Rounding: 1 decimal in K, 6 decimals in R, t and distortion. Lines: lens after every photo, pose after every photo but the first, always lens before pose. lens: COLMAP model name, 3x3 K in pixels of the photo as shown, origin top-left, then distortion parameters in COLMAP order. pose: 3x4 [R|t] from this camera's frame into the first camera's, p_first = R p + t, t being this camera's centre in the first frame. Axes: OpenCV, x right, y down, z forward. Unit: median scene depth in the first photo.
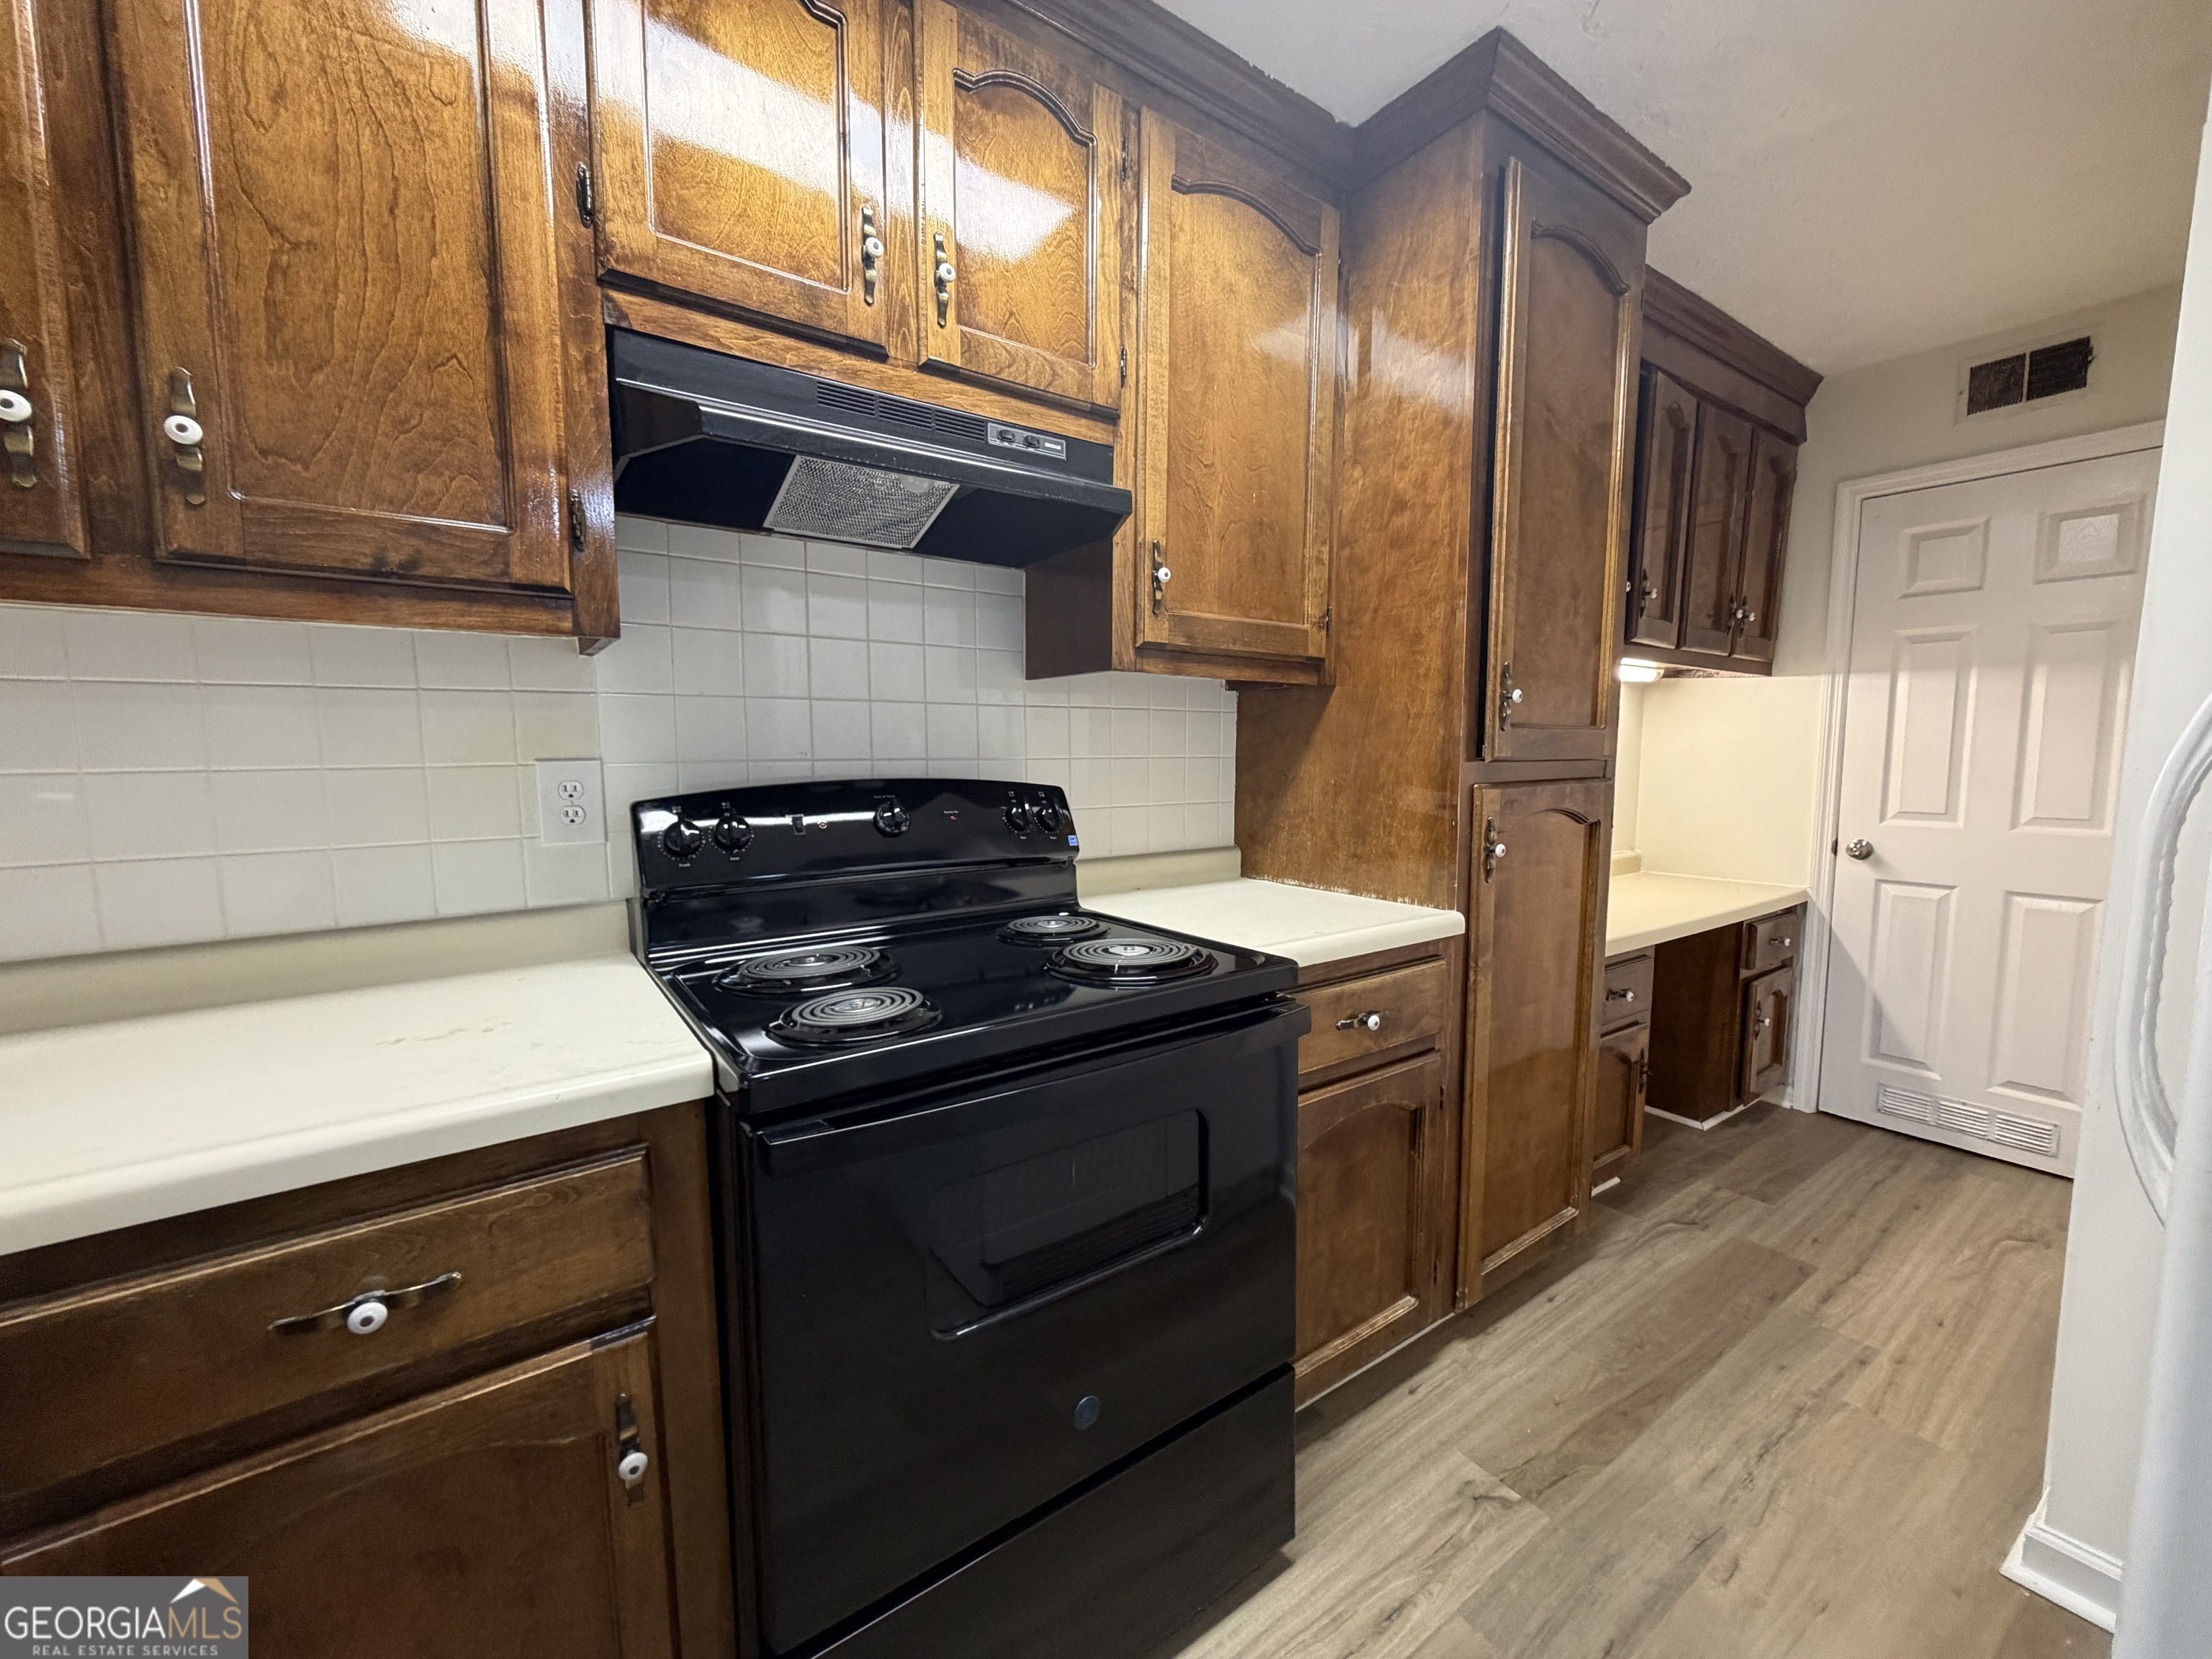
lens RADIAL K [[877.9, 0, 1111.2], [0, 877.9, 824.6], [0, 0, 1]] dist [0.002967, -0.000299]
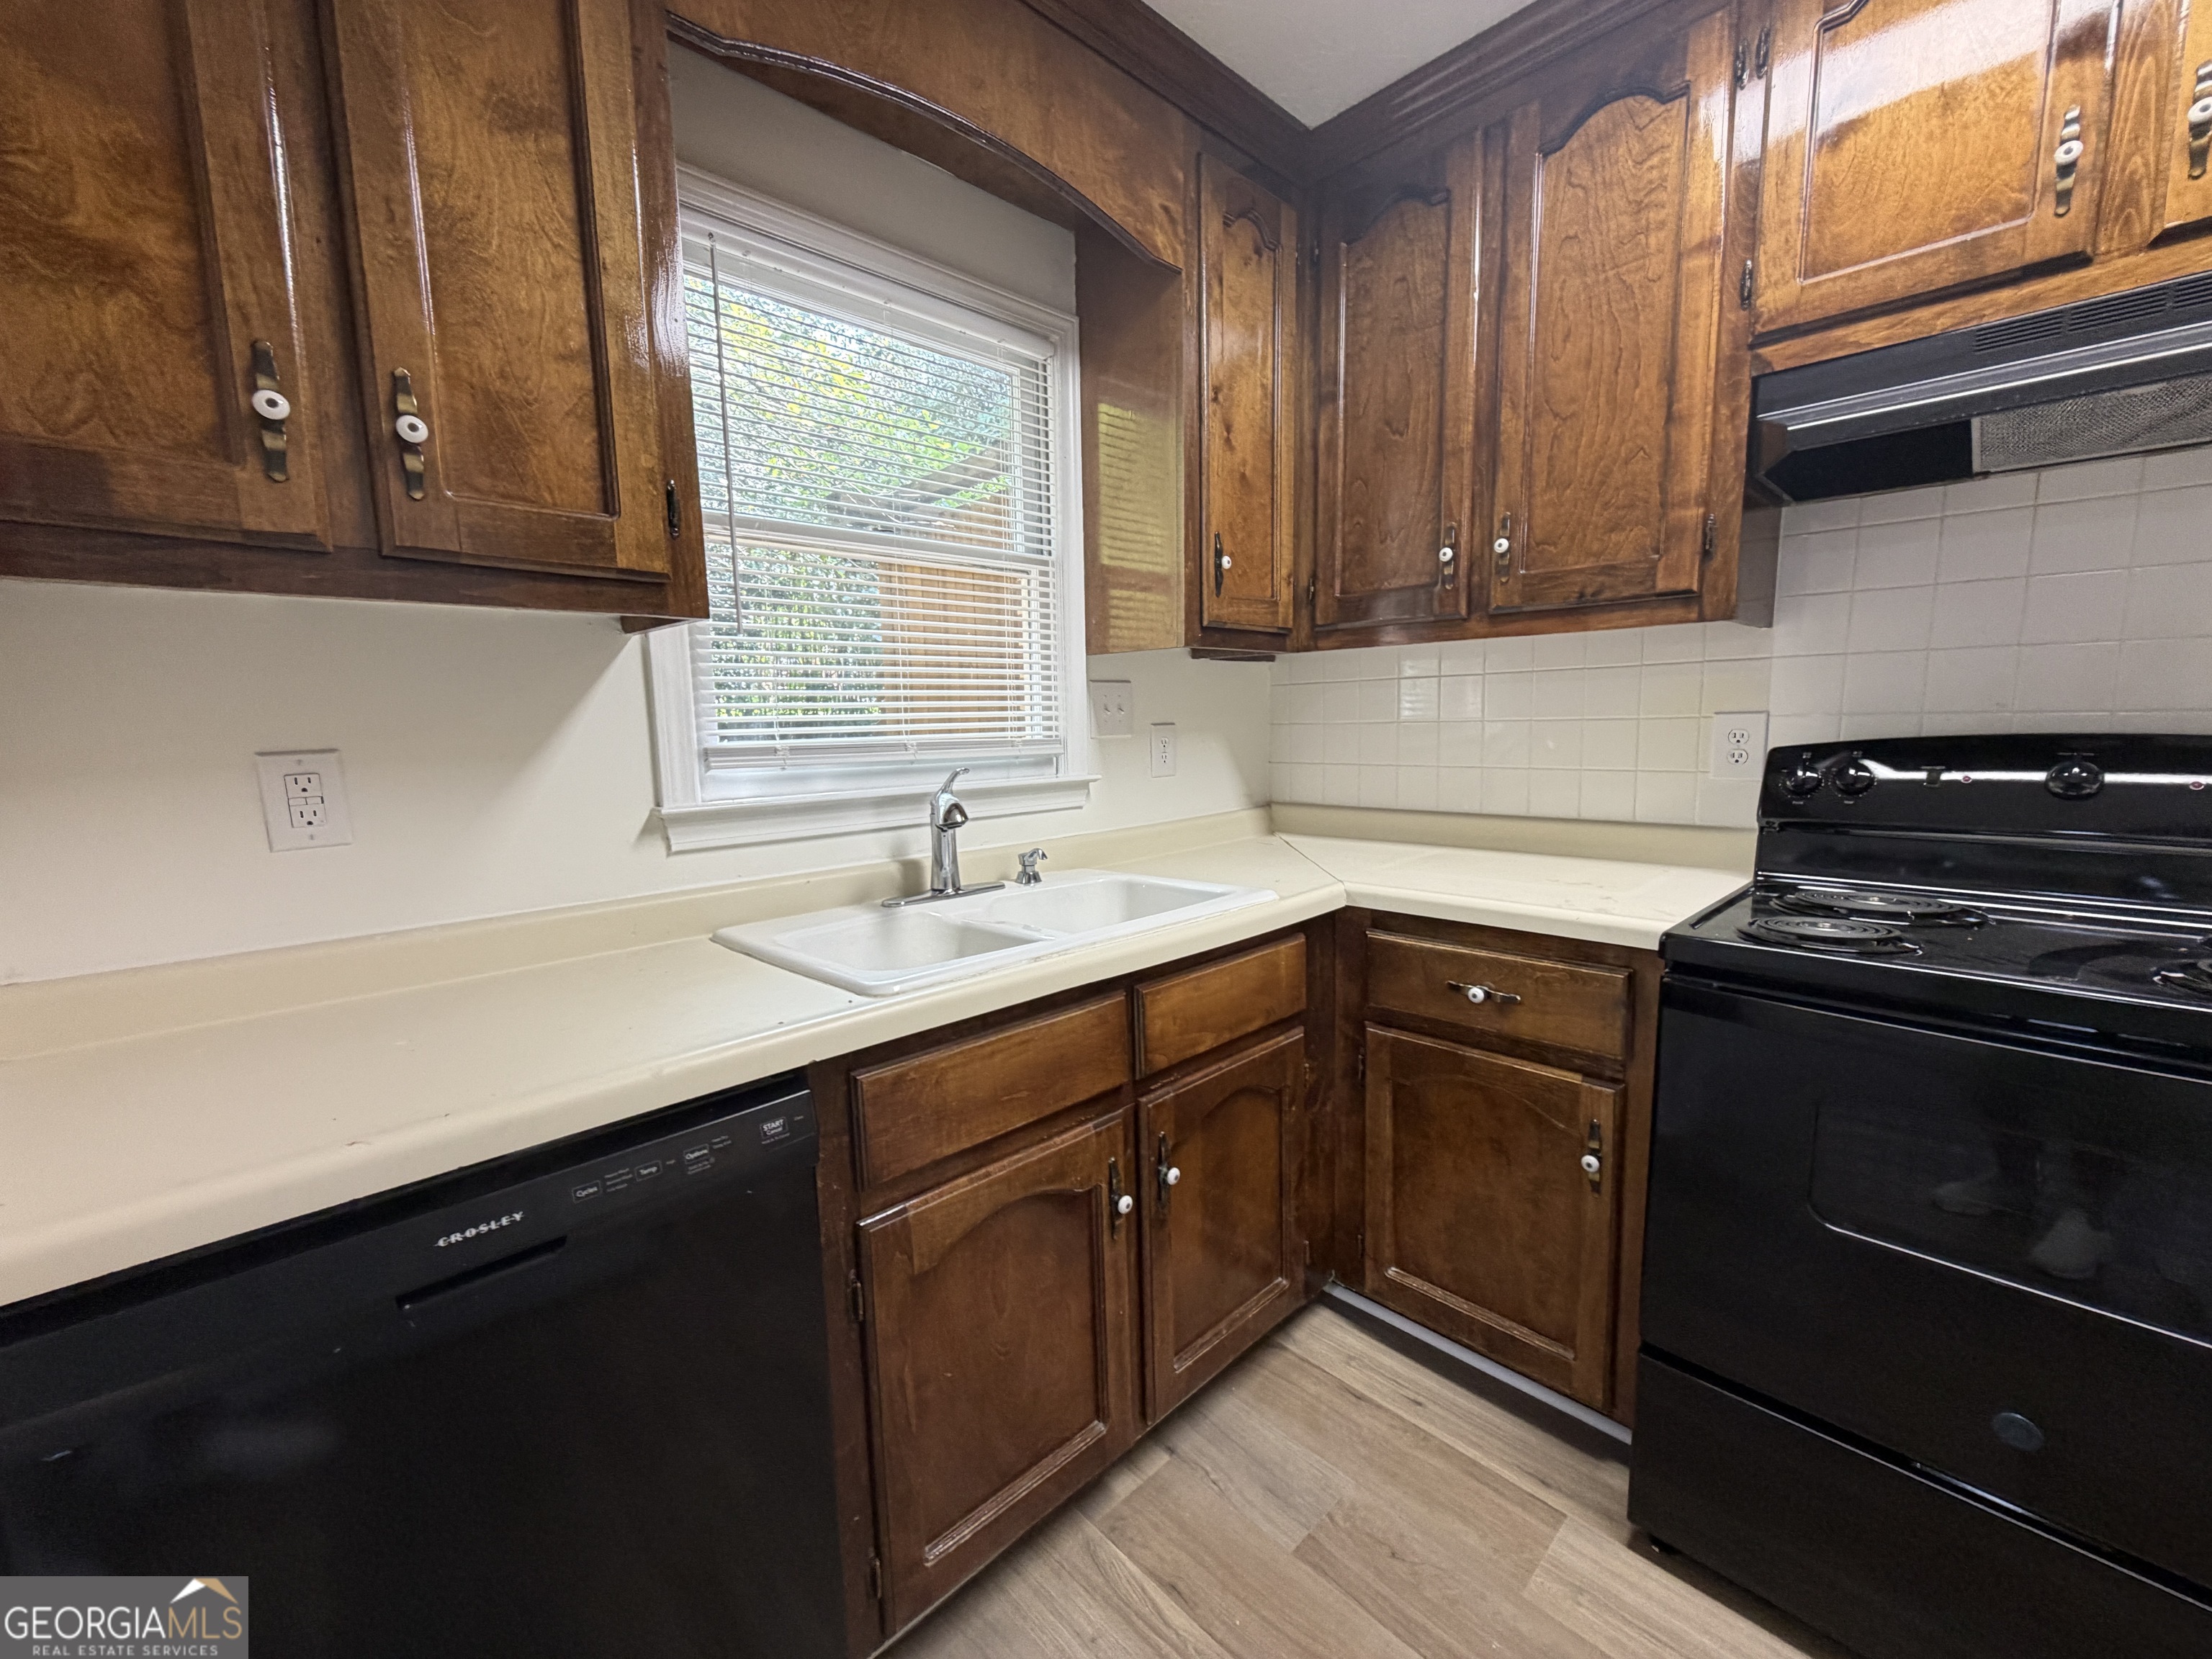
lens RADIAL K [[877.9, 0, 1106.1], [0, 877.9, 828.6], [0, 0, 1]] dist [0.002967, -0.000299]
pose [[0.145473, 0.124084, -0.981550, 0.679407], [-0.072376, 0.990780, 0.114524, 0.013468], [0.986711, 0.054380, 0.153112, -0.111673]]
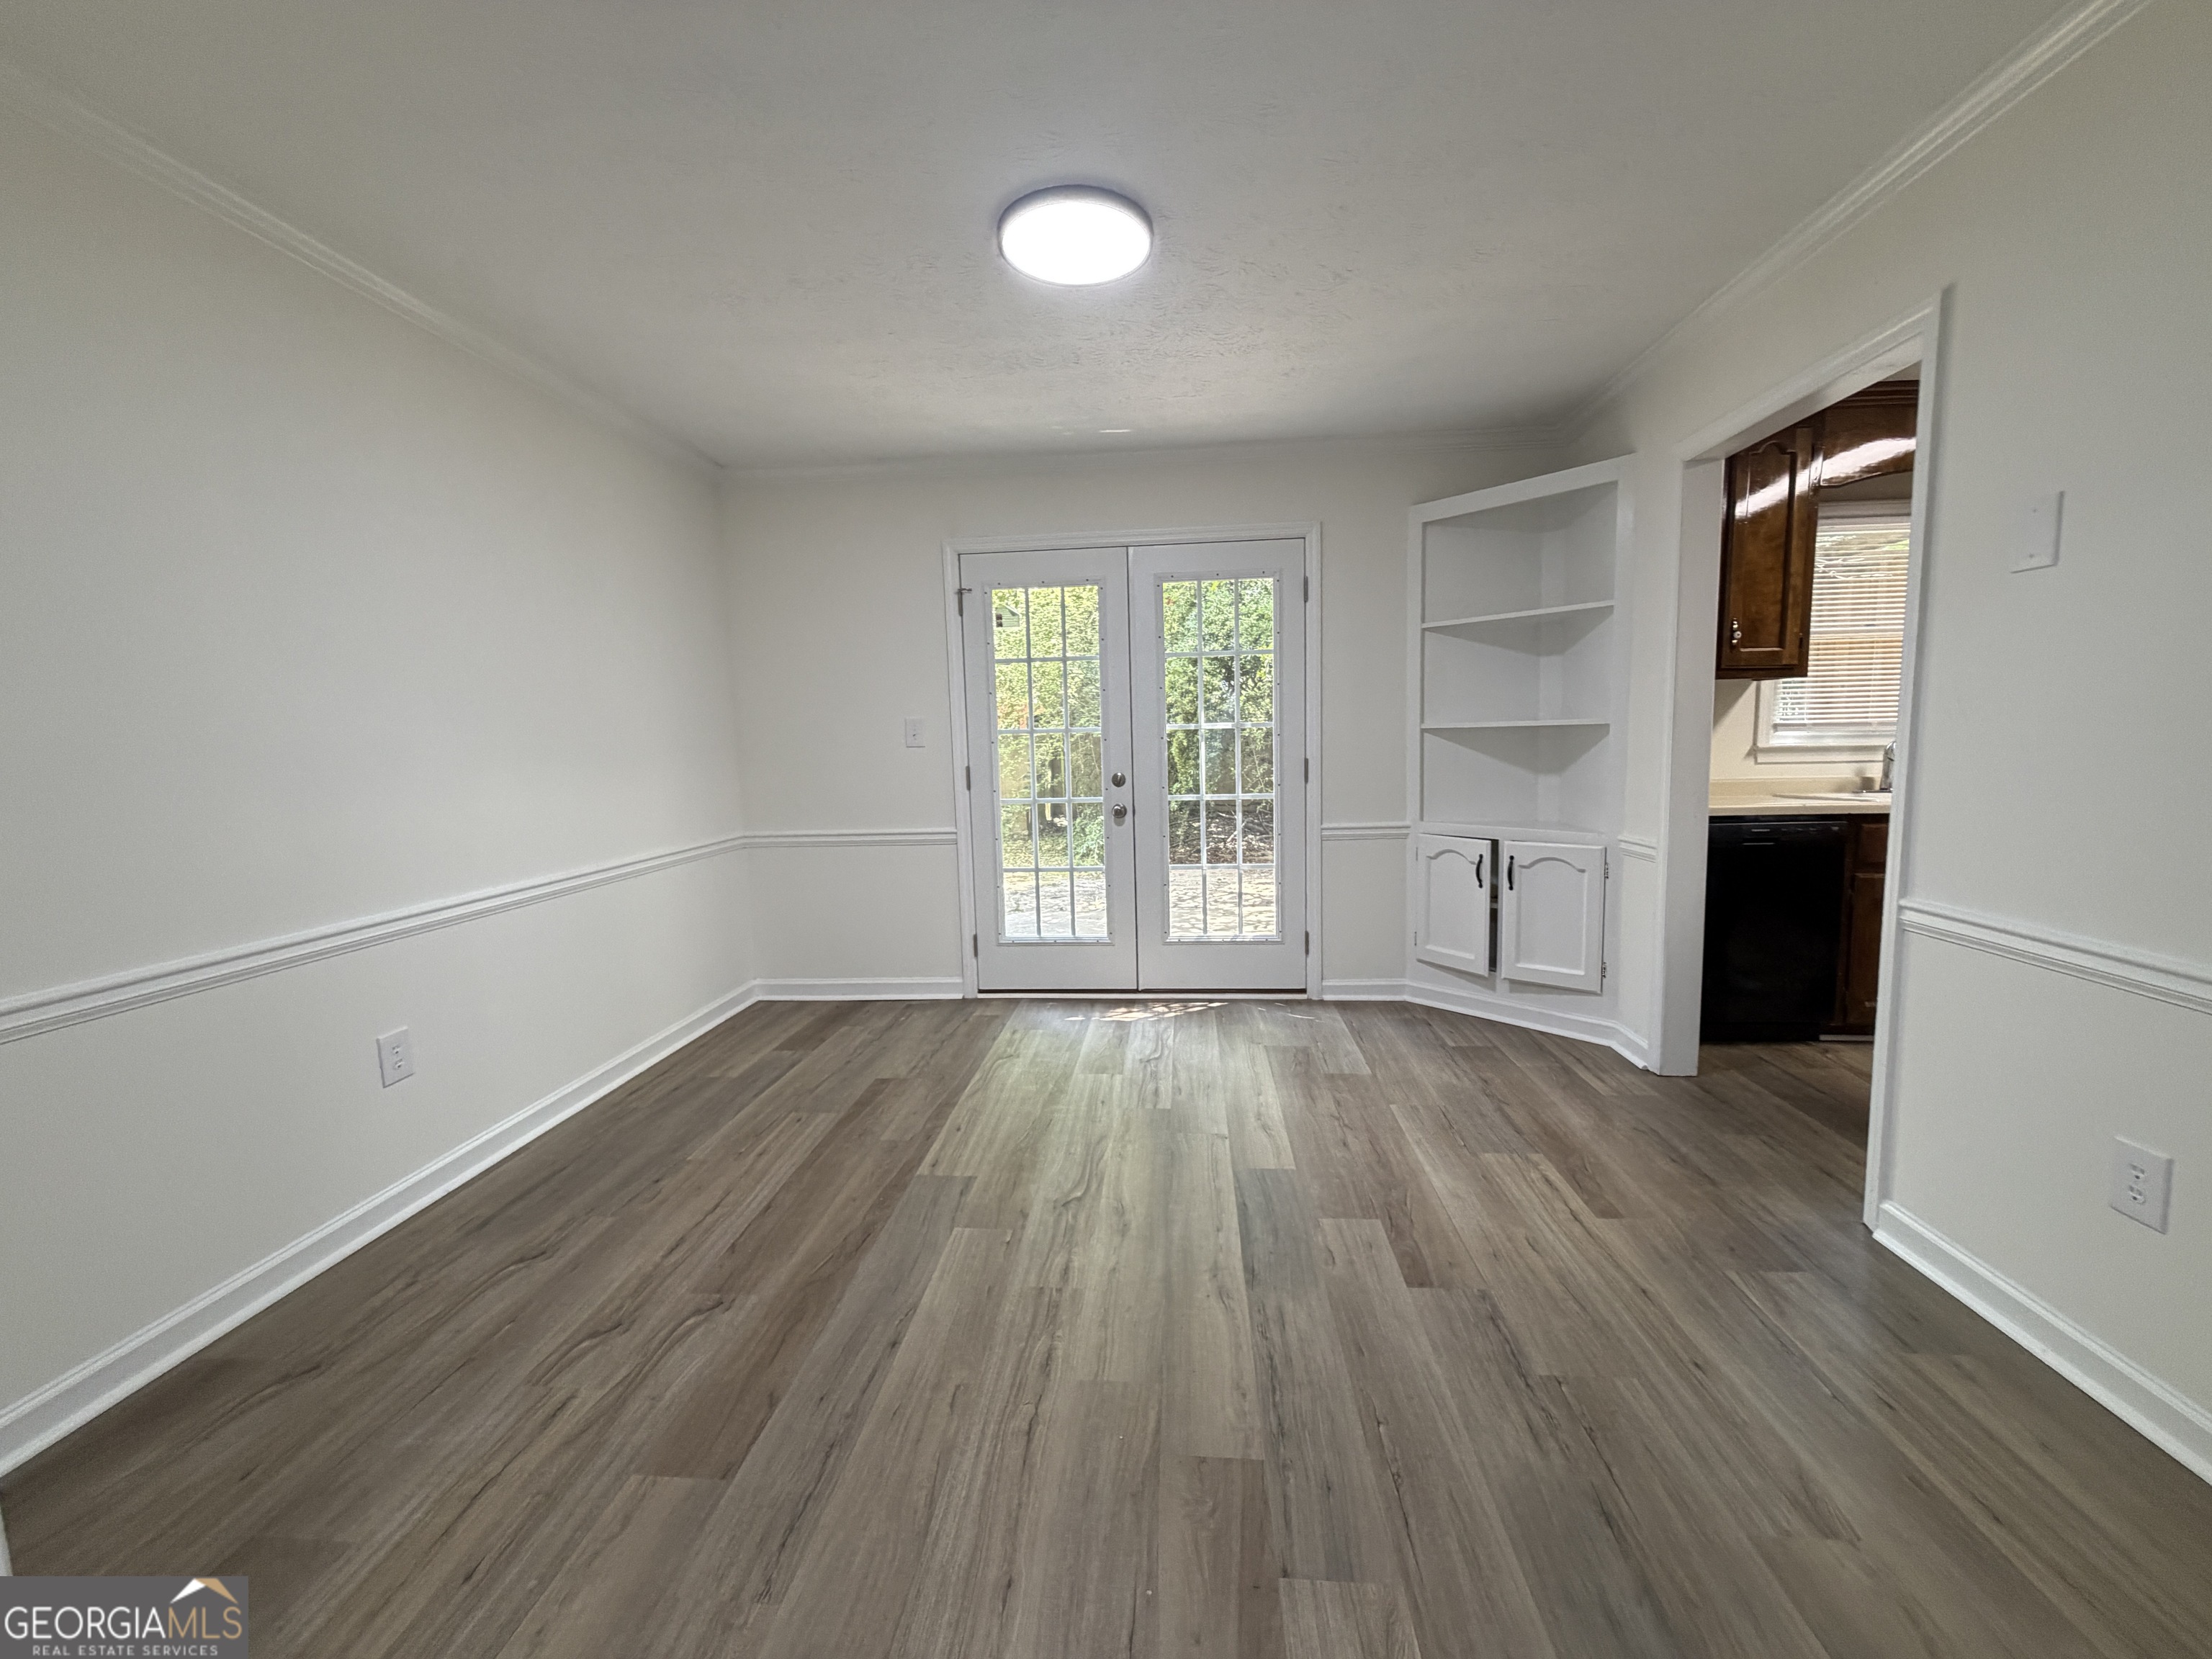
lens RADIAL K [[877.9, 0, 1116.7], [0, 877.9, 826.1], [0, 0, 1]] dist [0.002967, -0.000299]
pose [[-0.638621, 0.092584, -0.763932, 1.984556], [-0.053279, 0.985034, 0.163919, 0.034184], [0.767675, 0.145384, -0.624131, -0.191346]]
